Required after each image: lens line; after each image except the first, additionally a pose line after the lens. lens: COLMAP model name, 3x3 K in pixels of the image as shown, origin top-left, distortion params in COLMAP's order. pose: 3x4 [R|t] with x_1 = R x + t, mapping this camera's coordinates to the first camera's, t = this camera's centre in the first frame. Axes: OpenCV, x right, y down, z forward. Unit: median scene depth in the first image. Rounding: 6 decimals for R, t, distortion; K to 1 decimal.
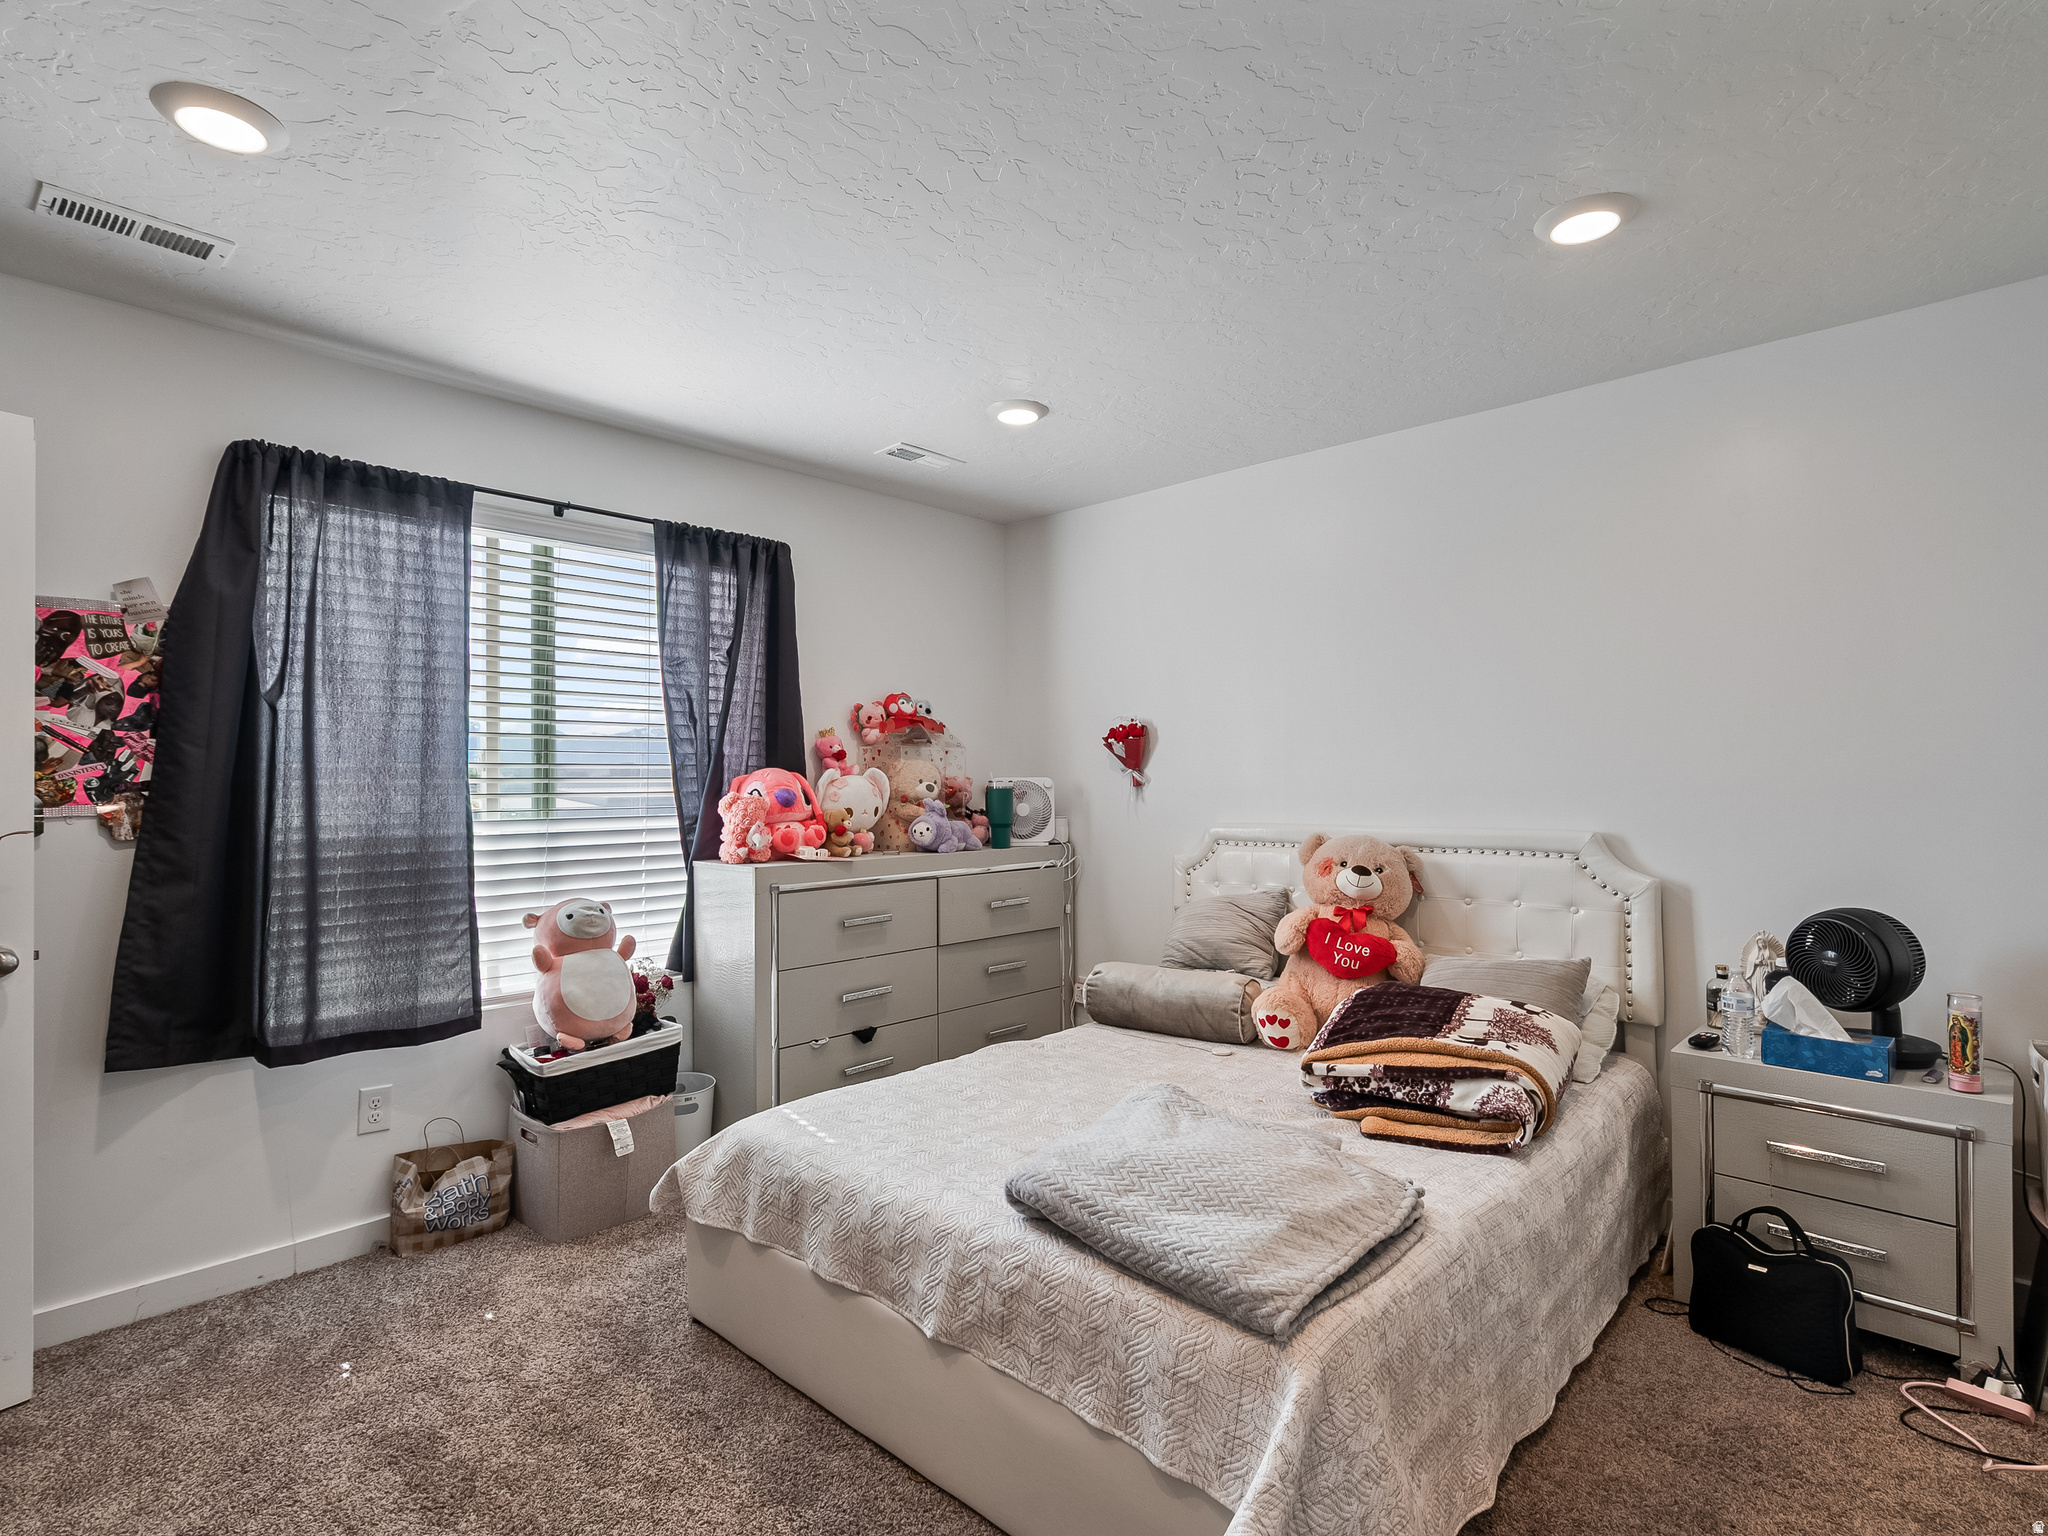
lens RADIAL K [[1033.6, 0, 1022.6], [0, 1033.6, 768.9], [0, 0, 1]] dist [-0.015334, 0.008022]
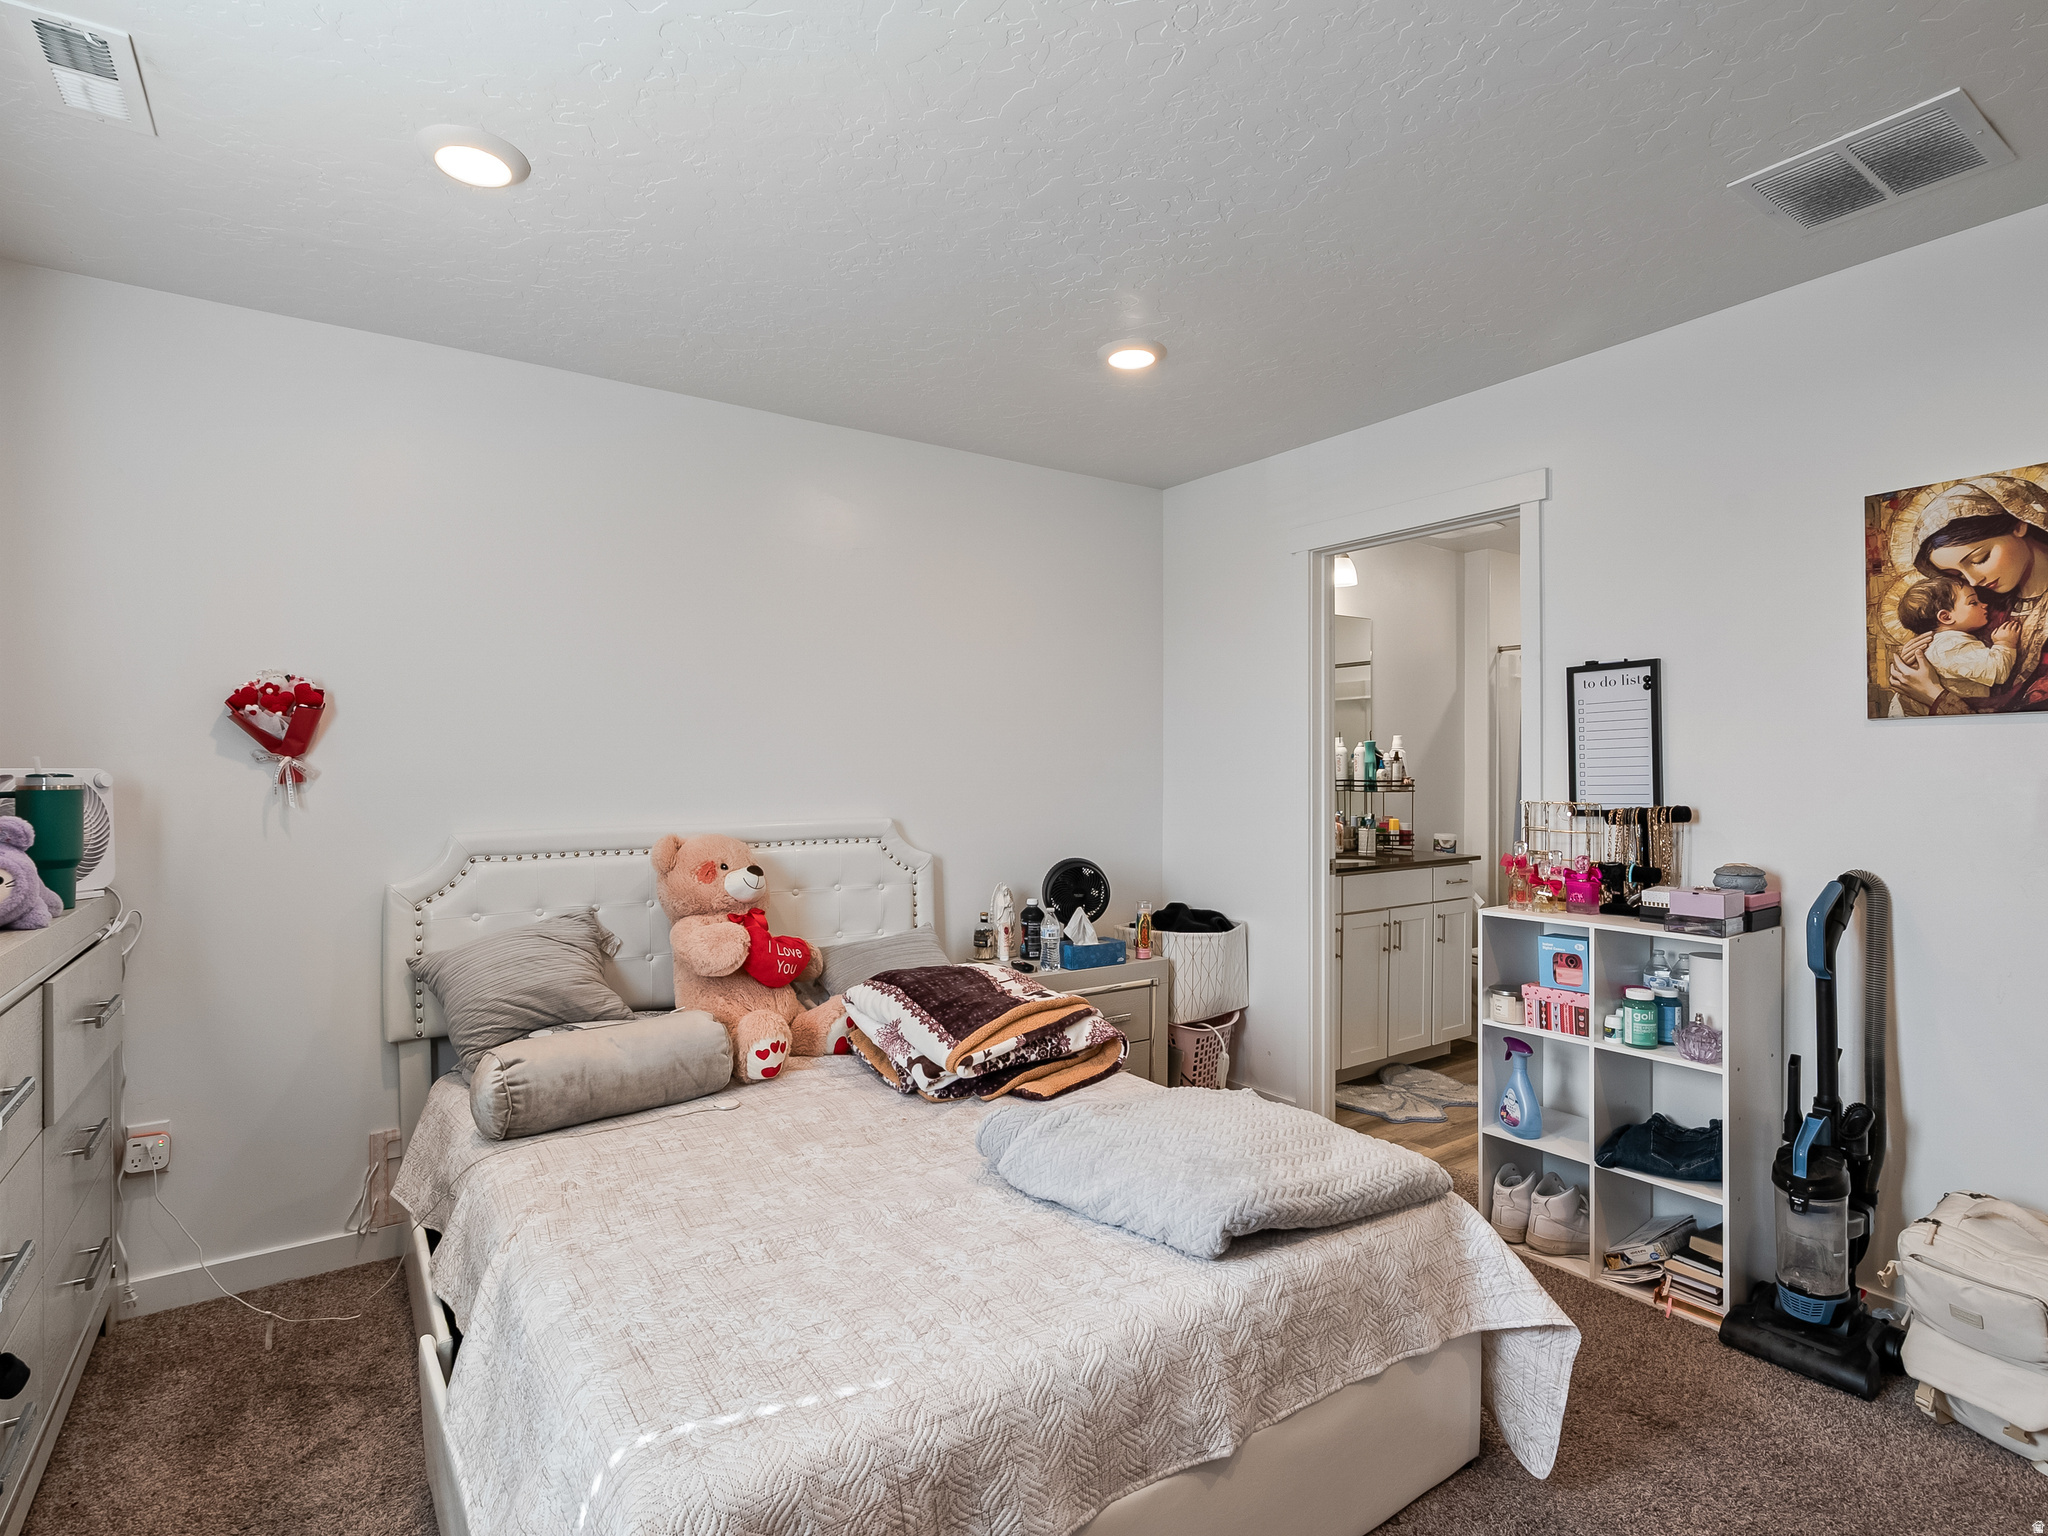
lens RADIAL K [[1033.6, 0, 1022.6], [0, 1033.6, 768.9], [0, 0, 1]] dist [-0.015334, 0.008022]
pose [[0.215154, 0.007072, 0.976554, -0.594177], [-0.008270, 0.999951, -0.005419, 0.011262], [-0.976545, -0.006910, 0.215202, 0.638221]]
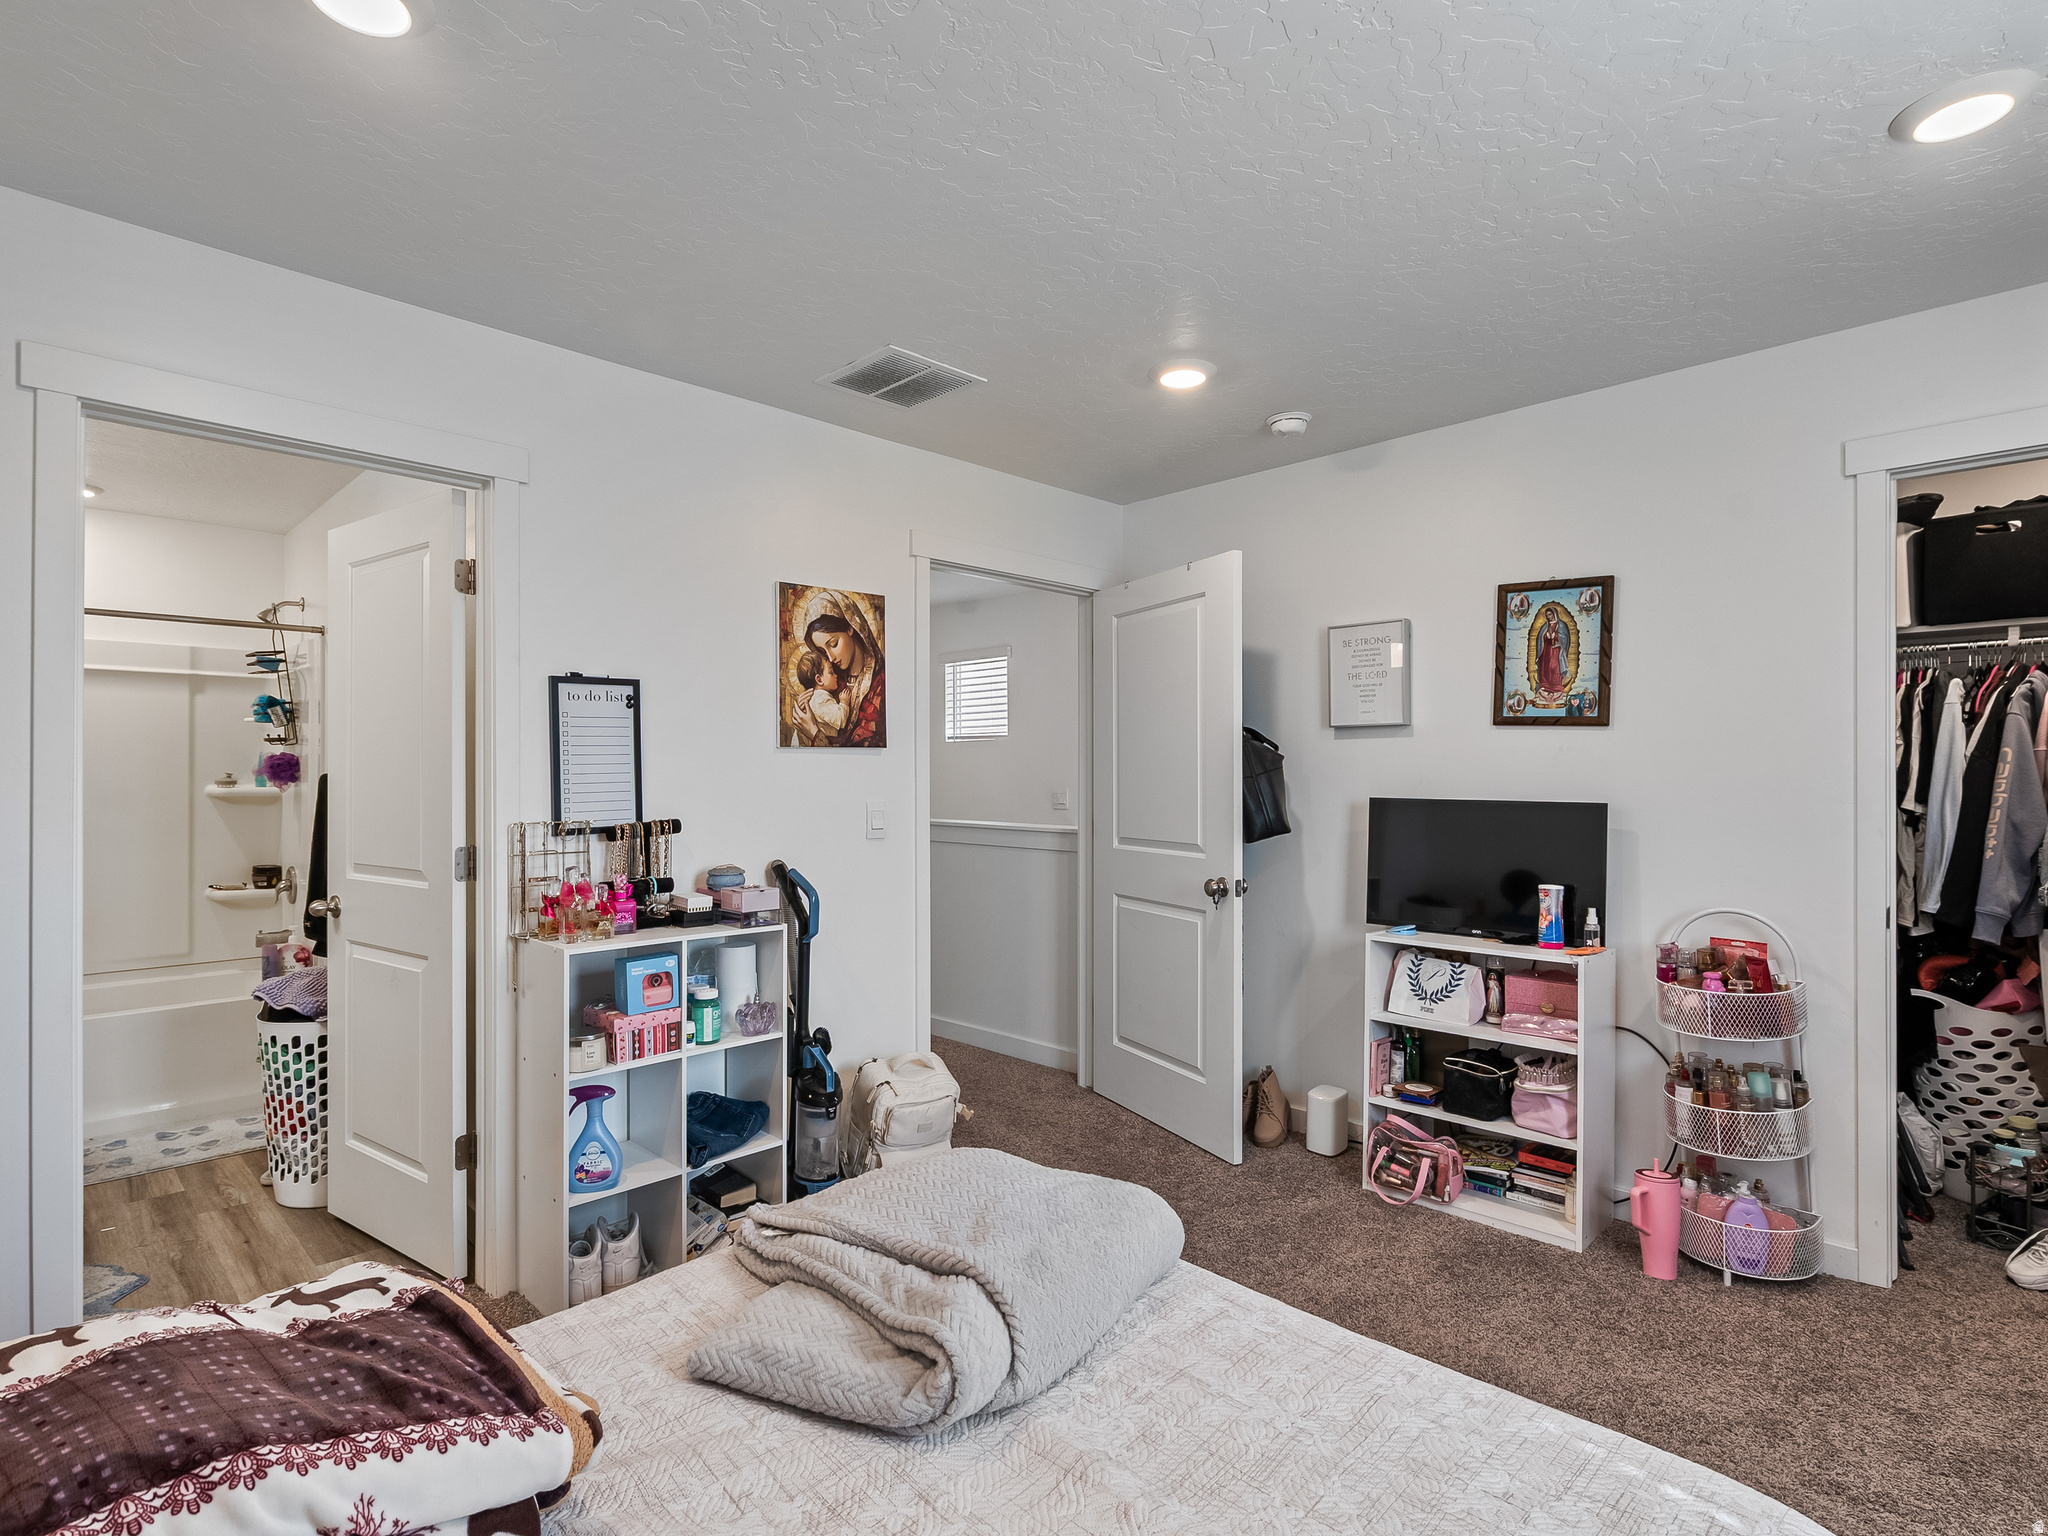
lens RADIAL K [[1033.6, 0, 1022.6], [0, 1033.6, 768.9], [0, 0, 1]] dist [-0.015334, 0.008022]
pose [[-0.999462, 0.010291, 0.031152, 0.061588], [0.009792, 0.999822, -0.016143, 0.005354], [-0.031312, -0.015829, -0.999384, 1.262032]]
